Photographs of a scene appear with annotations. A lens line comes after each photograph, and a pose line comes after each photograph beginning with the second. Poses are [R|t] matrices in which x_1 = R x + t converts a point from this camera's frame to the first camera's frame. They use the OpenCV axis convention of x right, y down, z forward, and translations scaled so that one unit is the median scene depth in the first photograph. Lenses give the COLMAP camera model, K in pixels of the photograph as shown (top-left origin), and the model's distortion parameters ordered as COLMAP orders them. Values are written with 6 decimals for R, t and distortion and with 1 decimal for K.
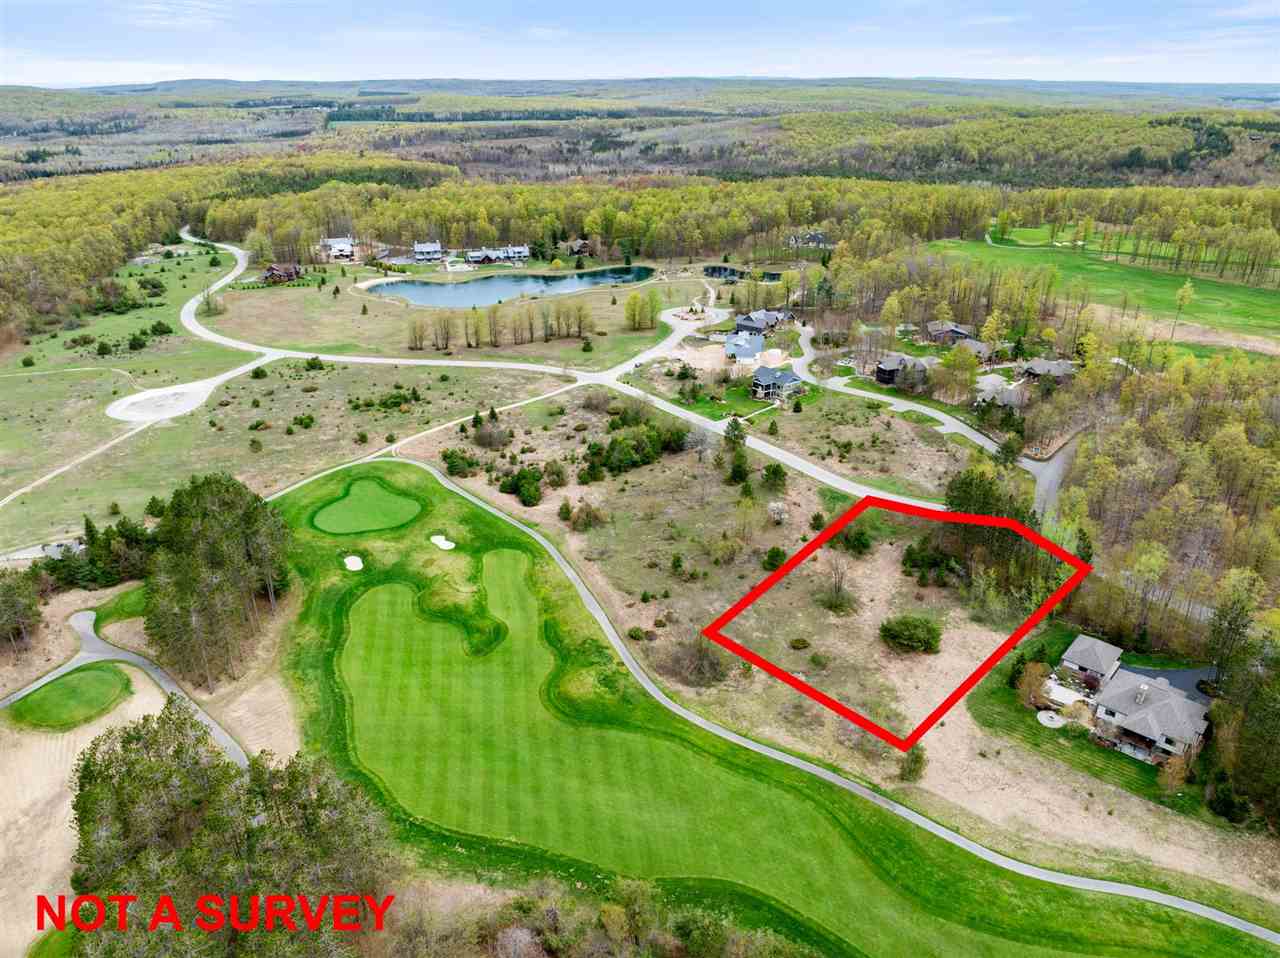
lens RADIAL K [[910.1, 0, 639.4], [0, 910.1, 488.5], [0, 0, 1]] dist [-0.043287, 0.012801]
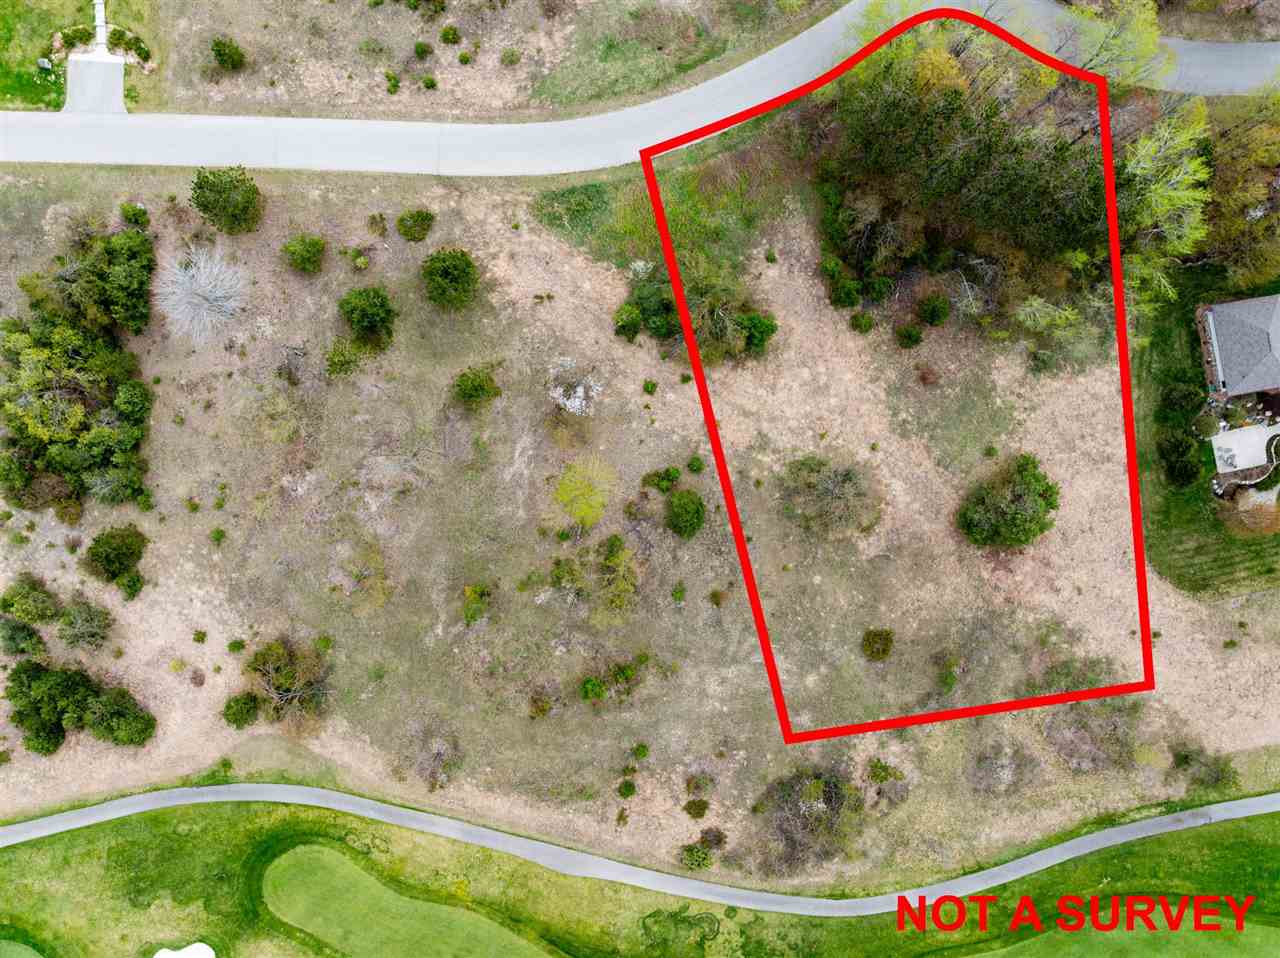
lens RADIAL K [[910.1, 0, 646.8], [0, 910.1, 475.0], [0, 0, 1]] dist [-0.043287, 0.012801]
pose [[0.608762, -0.793267, 0.011686, 0.137217], [0.327230, 0.264485, 0.907176, -0.363297], [-0.722723, -0.548430, 0.420589, 0.763664]]
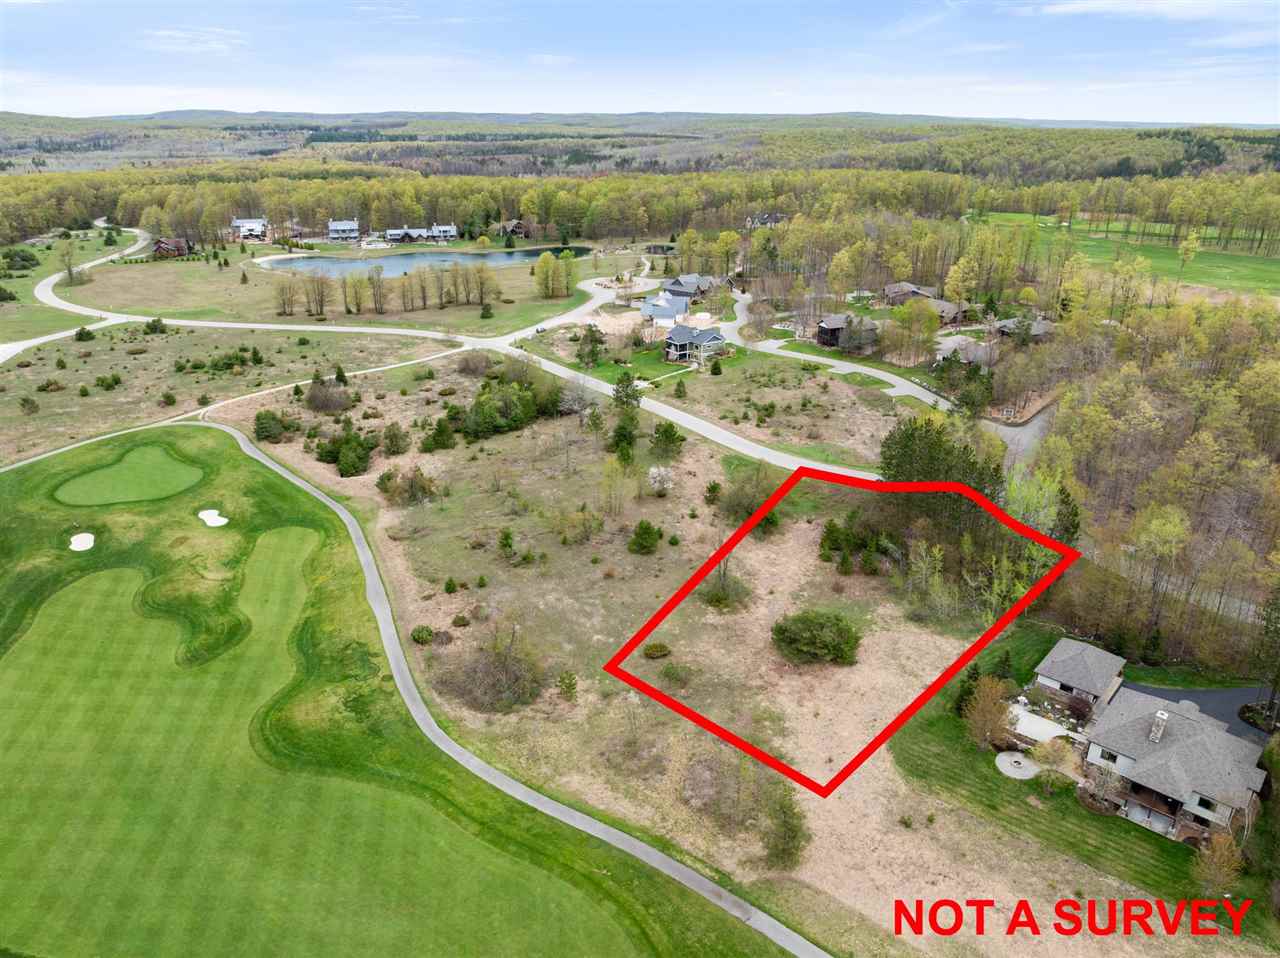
lens RADIAL K [[910.1, 0, 640.5], [0, 910.1, 475.8], [0, 0, 1]] dist [-0.043287, 0.012801]
pose [[0.999968, 0.005714, 0.005566, 0.132474], [-0.005428, 0.998730, -0.050090, 0.060264], [-0.005845, 0.050058, 0.998729, 0.252228]]
